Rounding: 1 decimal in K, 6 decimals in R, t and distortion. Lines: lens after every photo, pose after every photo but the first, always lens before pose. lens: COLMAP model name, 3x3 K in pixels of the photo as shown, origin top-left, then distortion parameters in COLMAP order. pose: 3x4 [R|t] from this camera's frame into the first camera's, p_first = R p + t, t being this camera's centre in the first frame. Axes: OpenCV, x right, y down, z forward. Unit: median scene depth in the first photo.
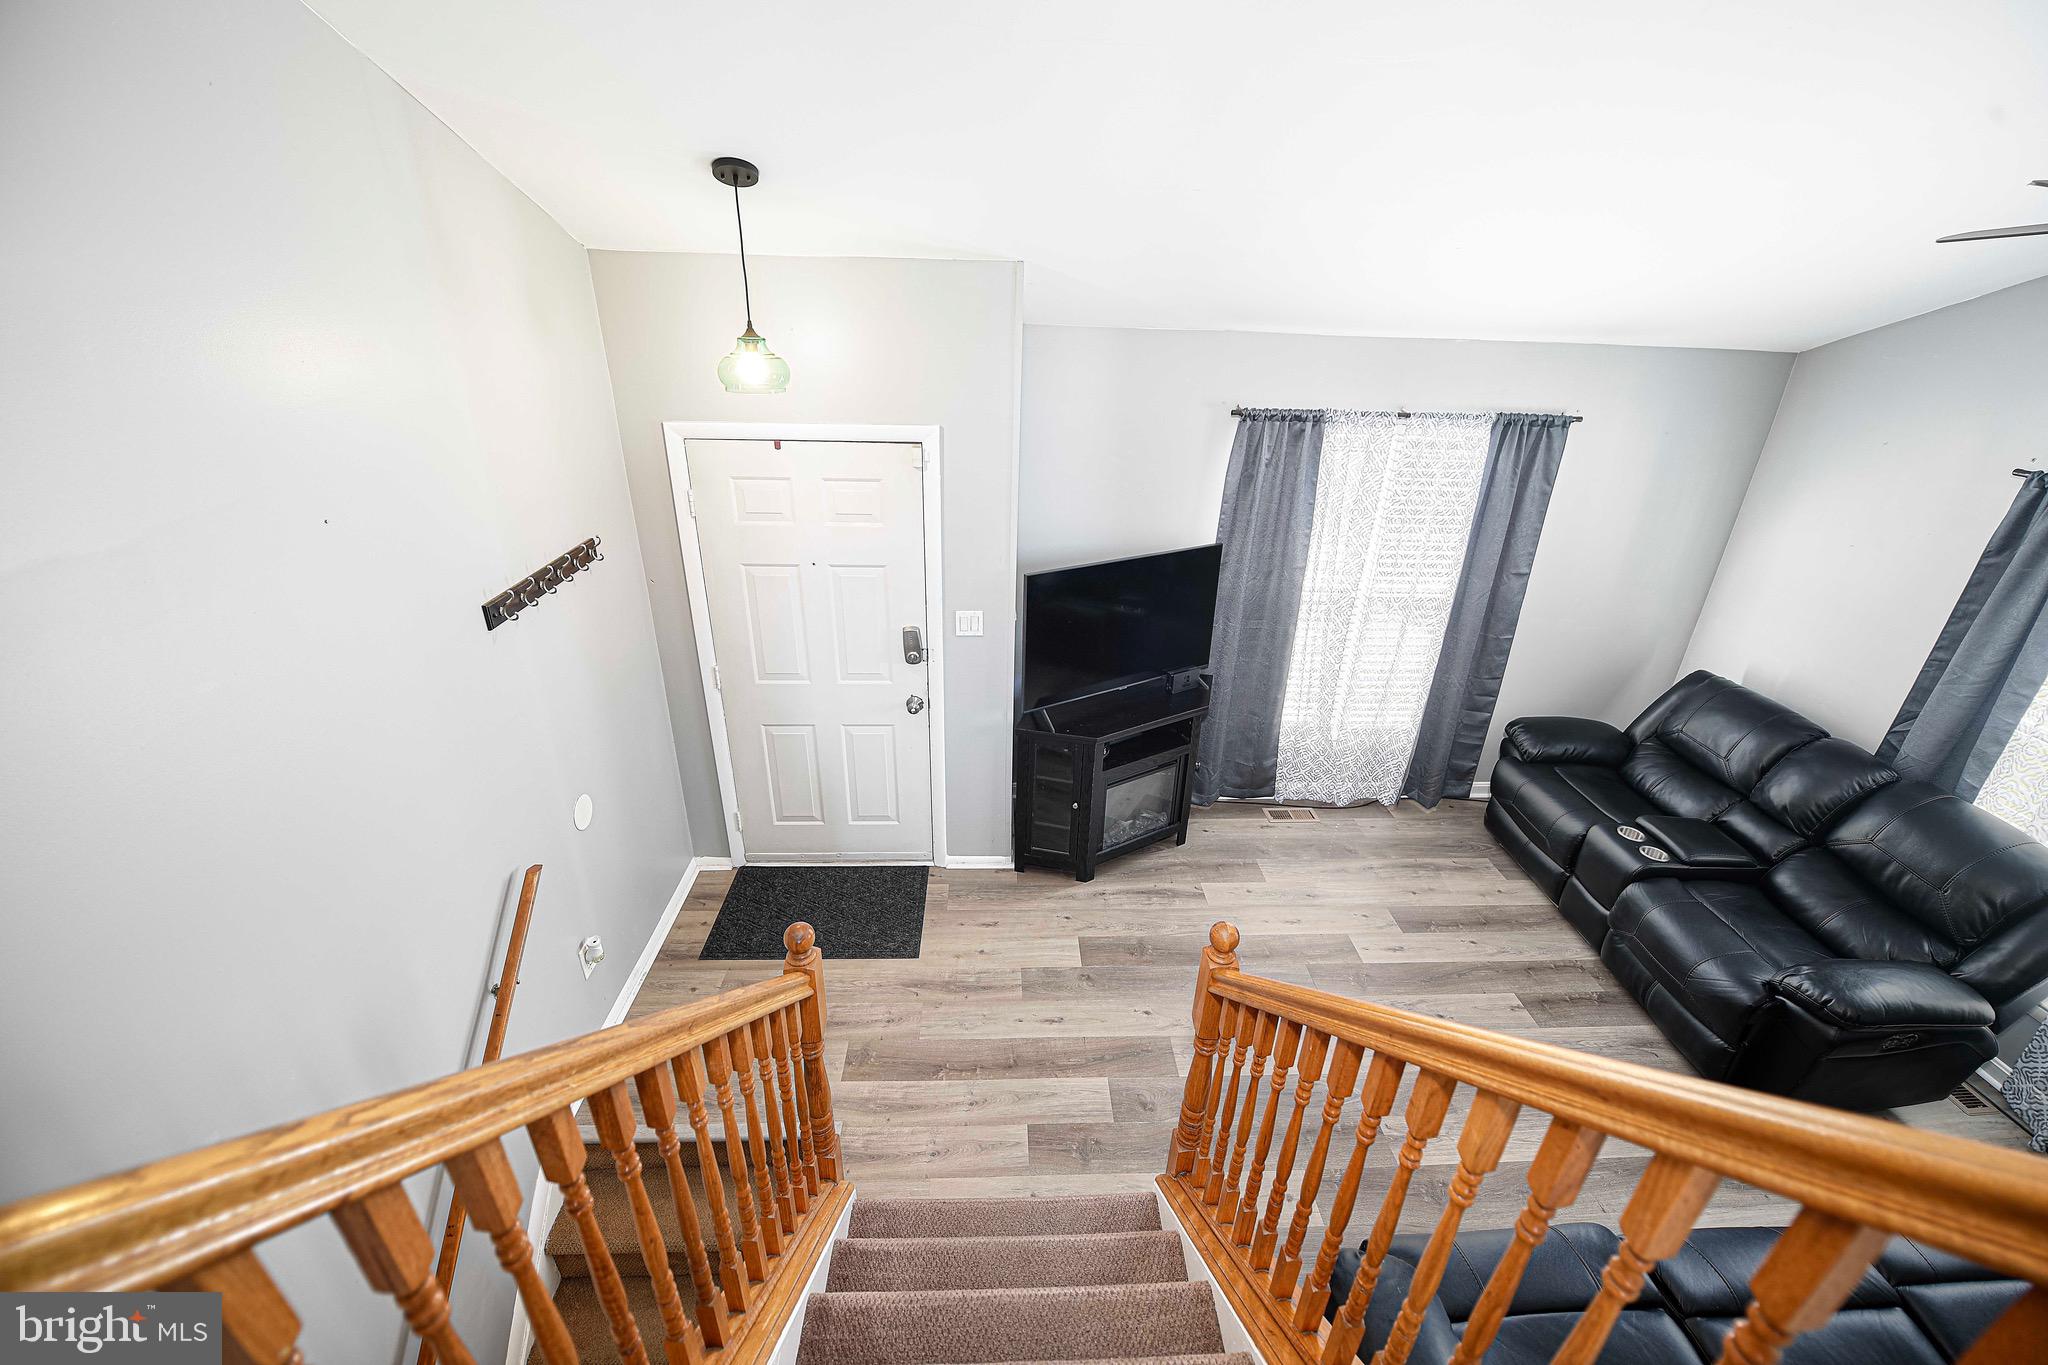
lens RADIAL K [[830.0, 0, 1025.0], [0, 830.0, 688.4], [0, 0, 1]] dist [-0.001190, -0.000084]
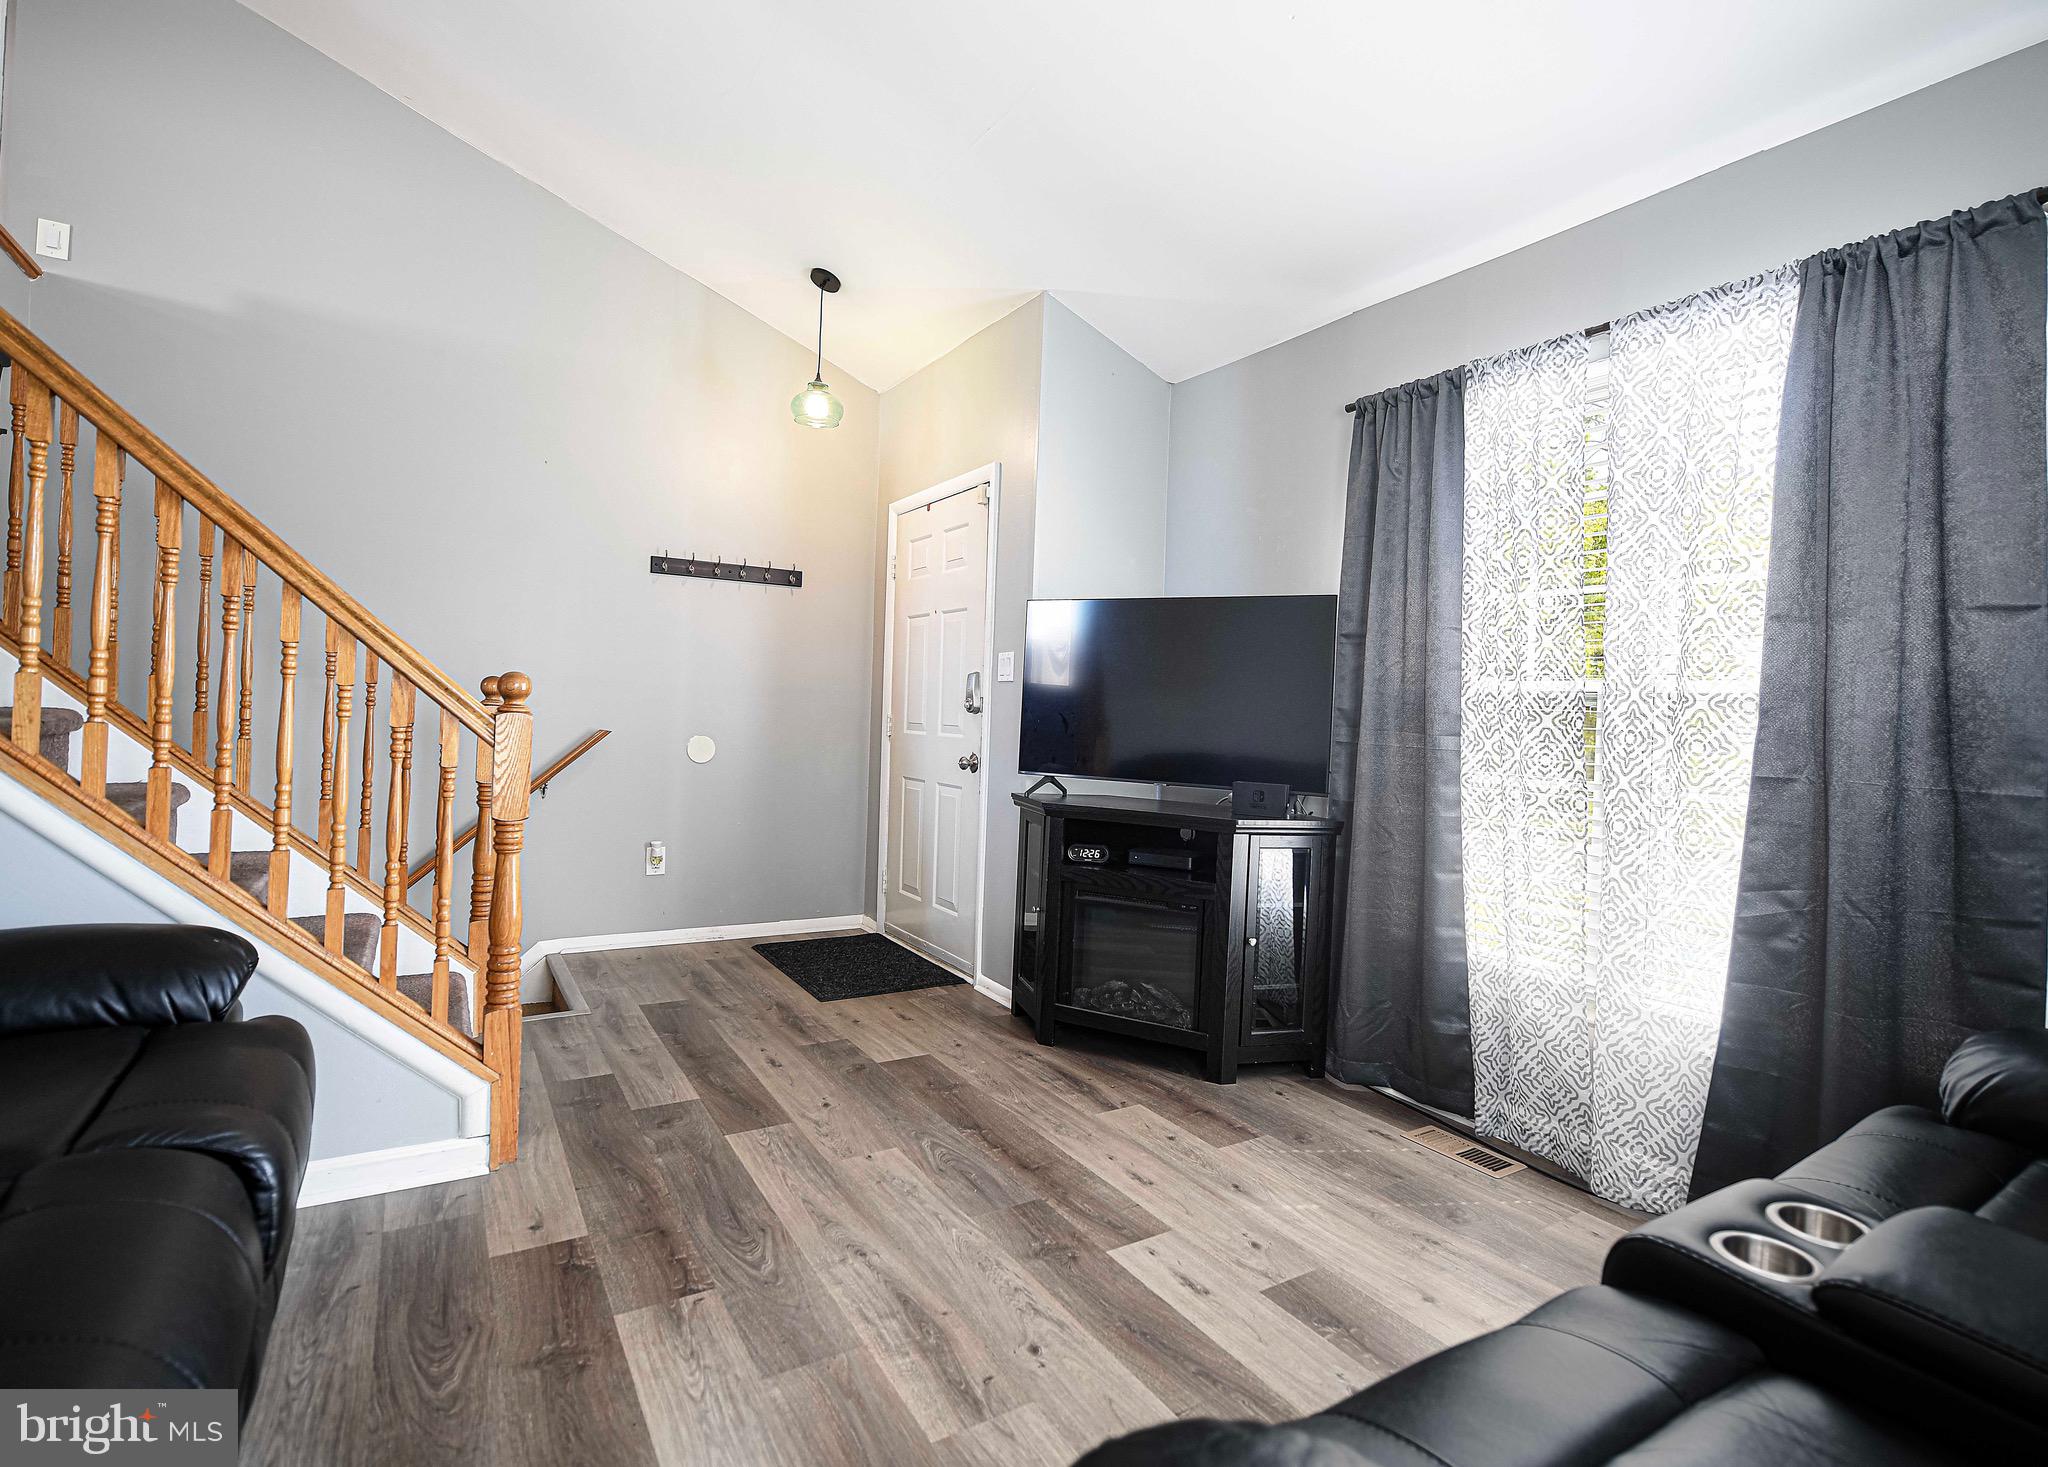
lens RADIAL K [[991.8, 0, 1030.6], [0, 991.8, 727.4], [0, 0, 1]] dist [-0.002043, -0.000271]
pose [[0.489091, 0.008400, -0.872192, 0.856241], [-0.402350, 0.889382, -0.217057, 0.196369], [0.773889, 0.457087, 0.438369, 0.554531]]
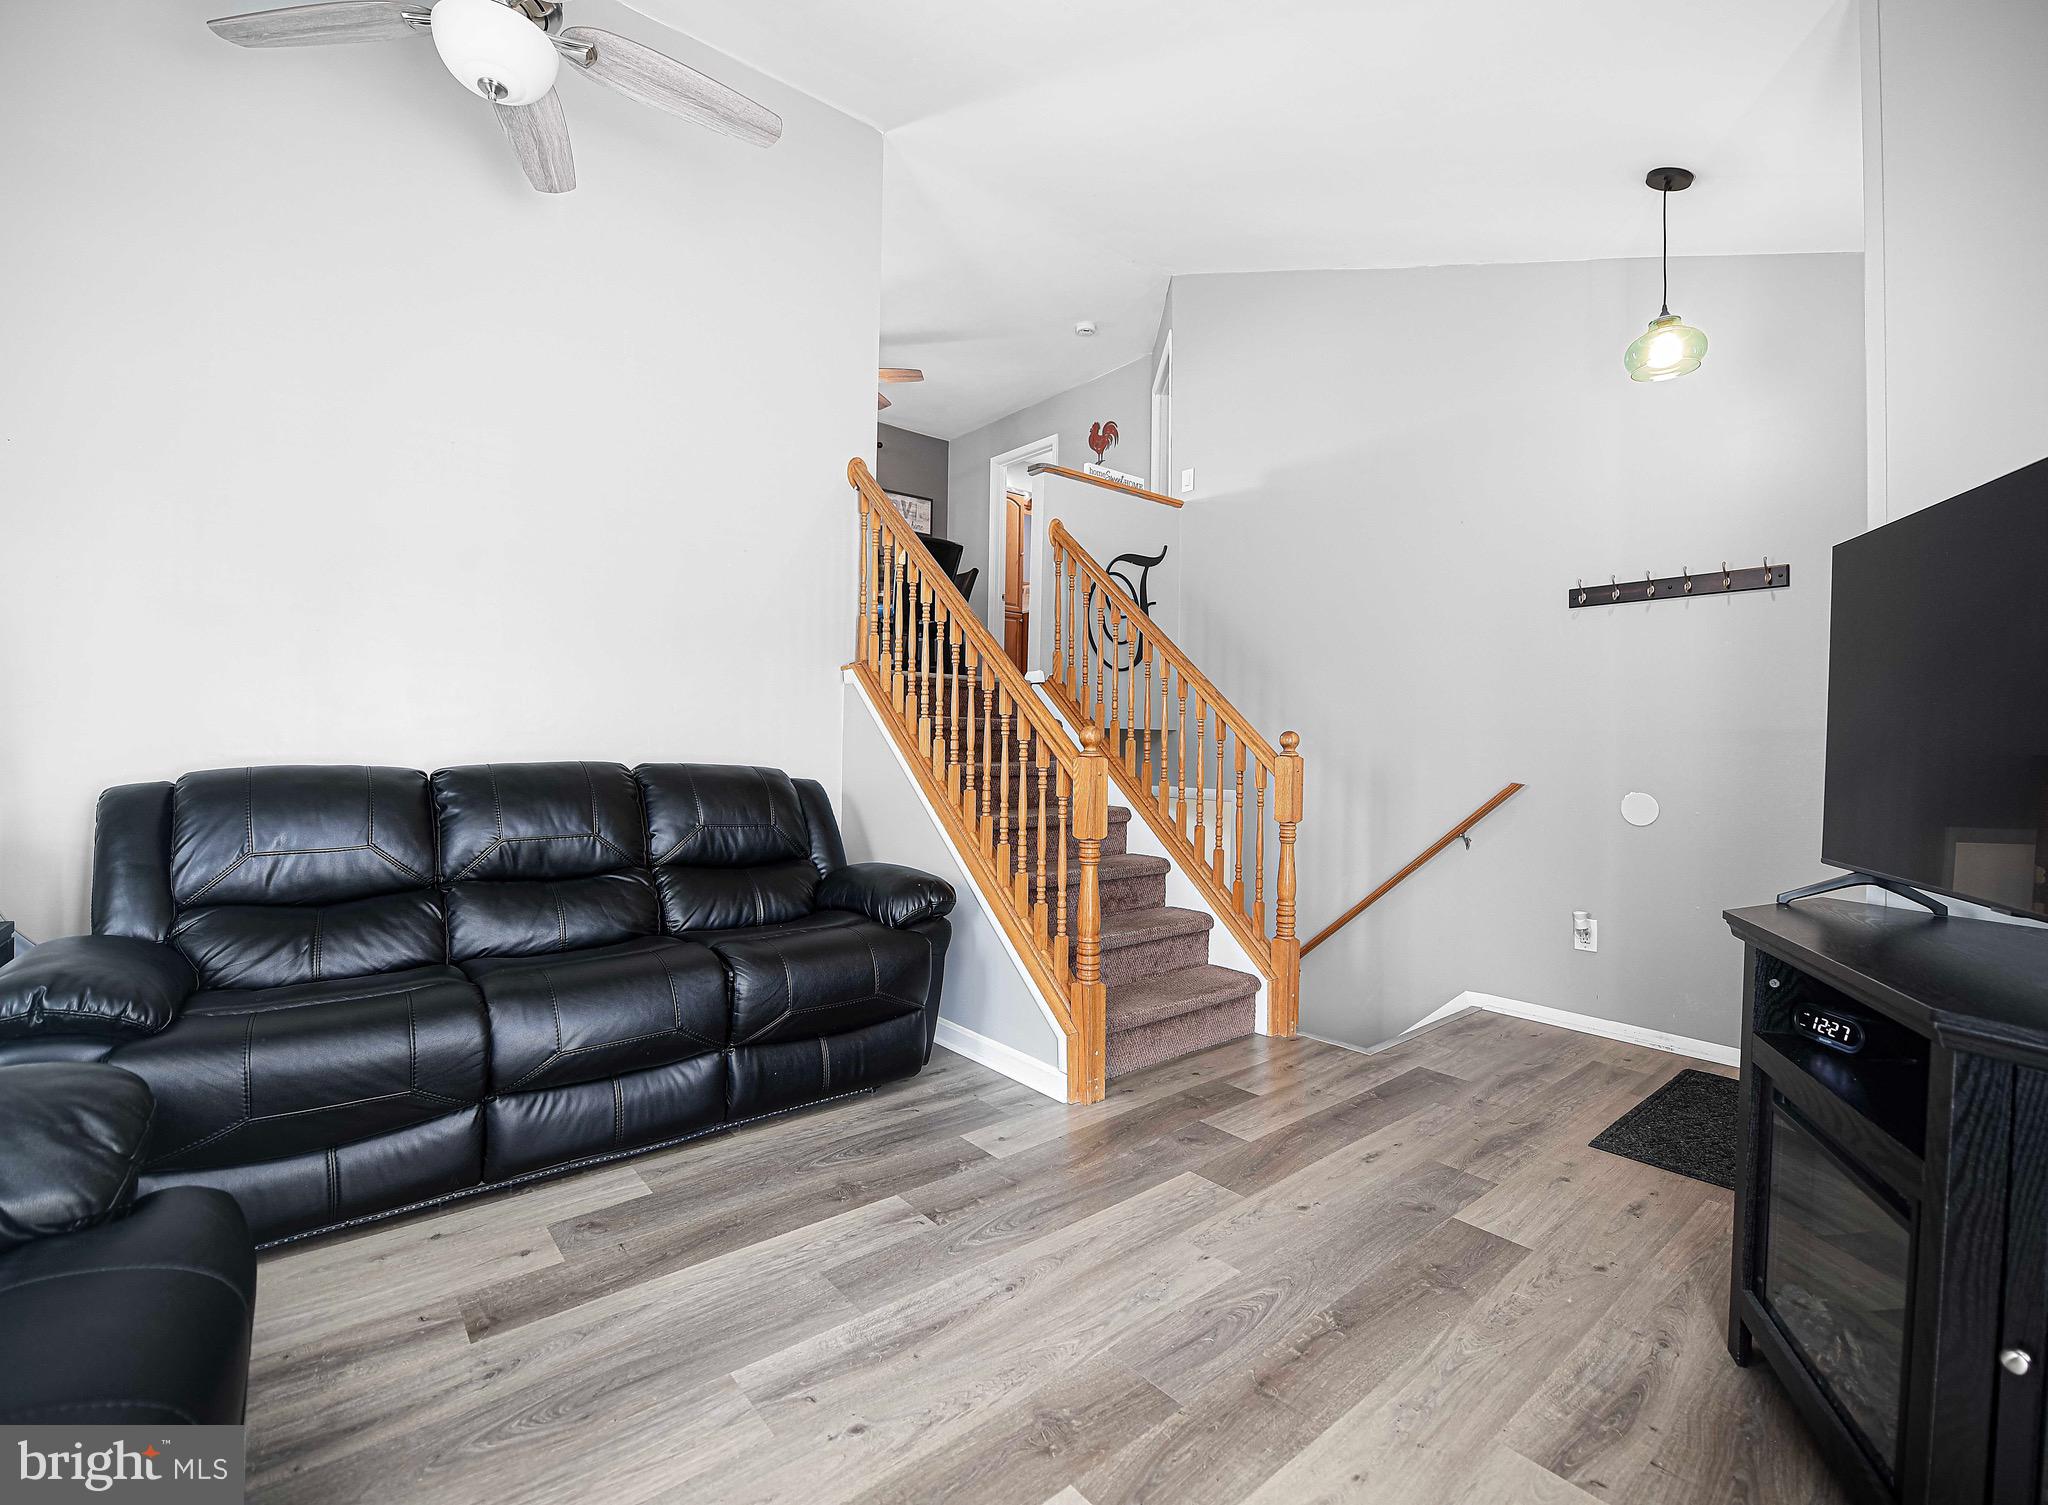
lens RADIAL K [[891.2, 0, 1021.0], [0, 891.2, 755.5], [0, 0, 1]] dist [-0.010727, -0.000912]
pose [[-0.797389, -0.024096, -0.602984, 0.633556], [-0.289062, 0.892364, 0.346598, -0.061245], [0.529730, 0.450674, -0.718526, 1.078949]]
